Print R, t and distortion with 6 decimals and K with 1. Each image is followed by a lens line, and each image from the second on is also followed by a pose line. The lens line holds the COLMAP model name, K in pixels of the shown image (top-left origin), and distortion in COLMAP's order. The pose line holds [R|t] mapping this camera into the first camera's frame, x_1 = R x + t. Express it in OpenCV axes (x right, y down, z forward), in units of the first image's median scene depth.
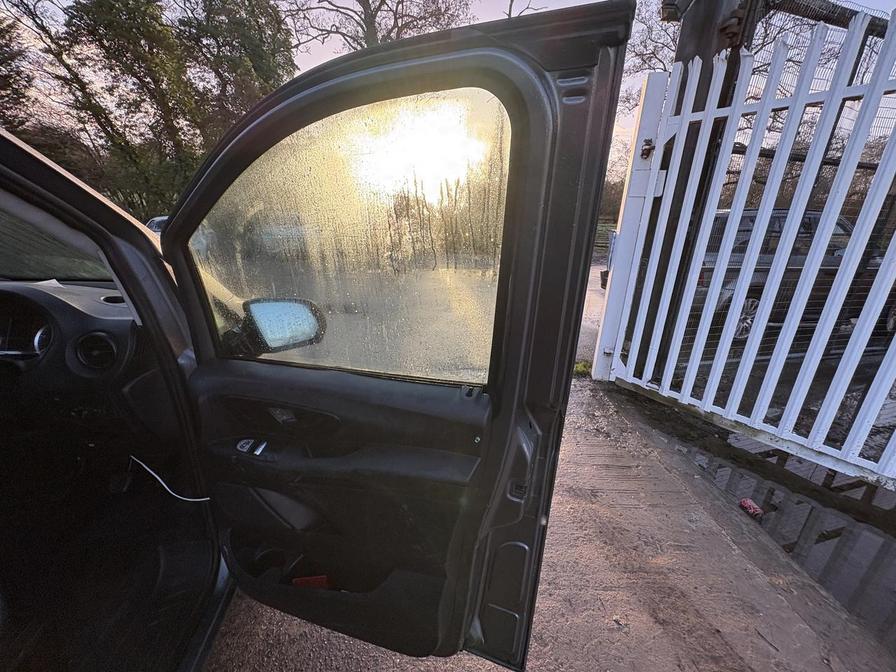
lens RADIAL K [[356.4, 0, 453.2], [0, 356.4, 330.5], [0, 0, 1]] dist [0.000301, 0.000197]
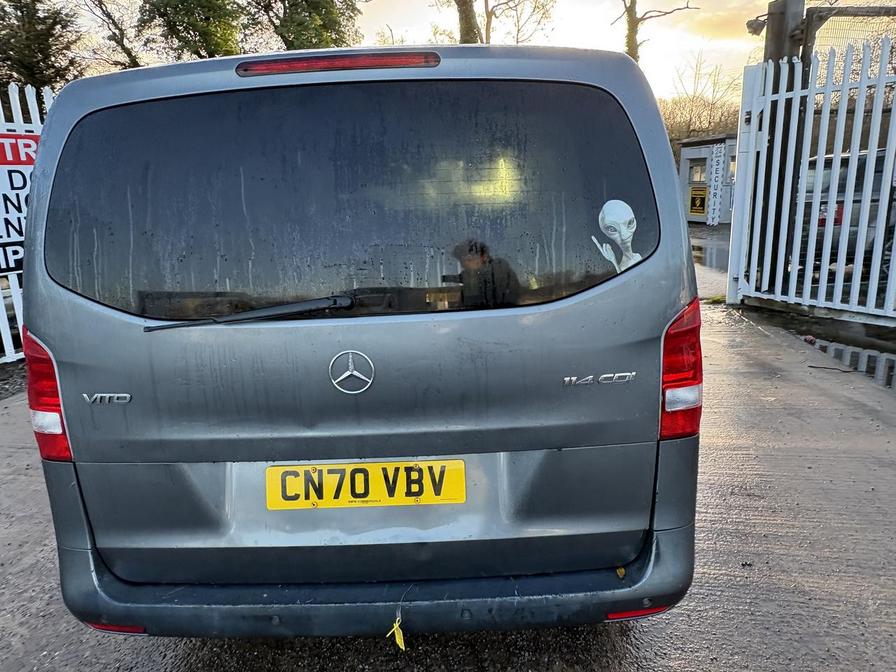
lens RADIAL K [[602.1, 0, 454.7], [0, 602.1, 331.7], [0, 0, 1]] dist [-0.005369, 0.008585]
pose [[0.985104, -0.037488, -0.167826, -0.045866], [0.025347, 0.996943, -0.073910, 0.099922], [0.170084, 0.068555, 0.983042, -0.311472]]
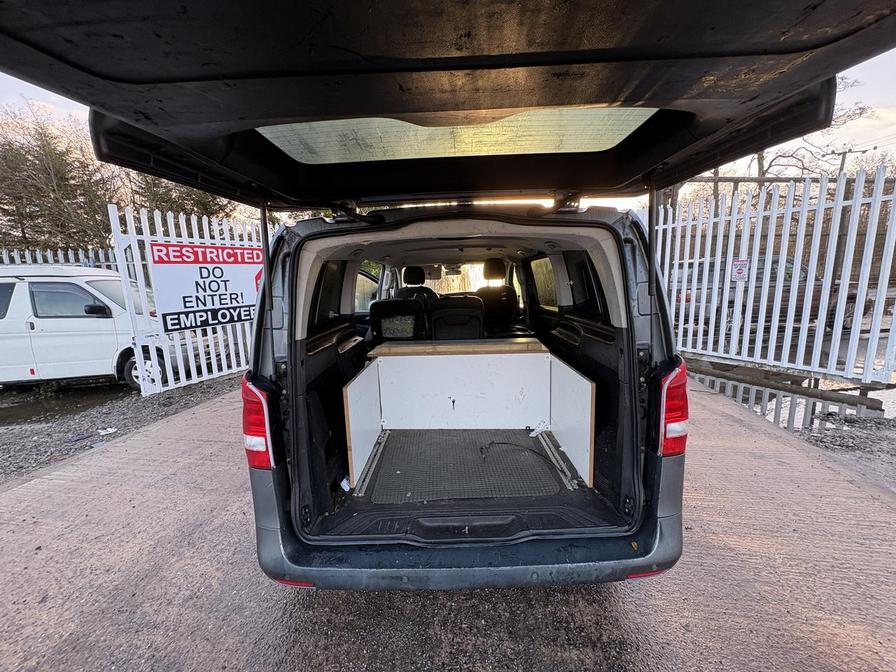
lens RADIAL K [[356.4, 0, 452.0], [0, 356.4, 339.1], [0, 0, 1]] dist [0.000301, 0.000197]
pose [[0.986932, -0.041044, -0.155822, -0.070118], [0.020393, 0.991056, -0.131880, 0.091622], [0.159842, 0.126979, 0.978942, -0.305186]]
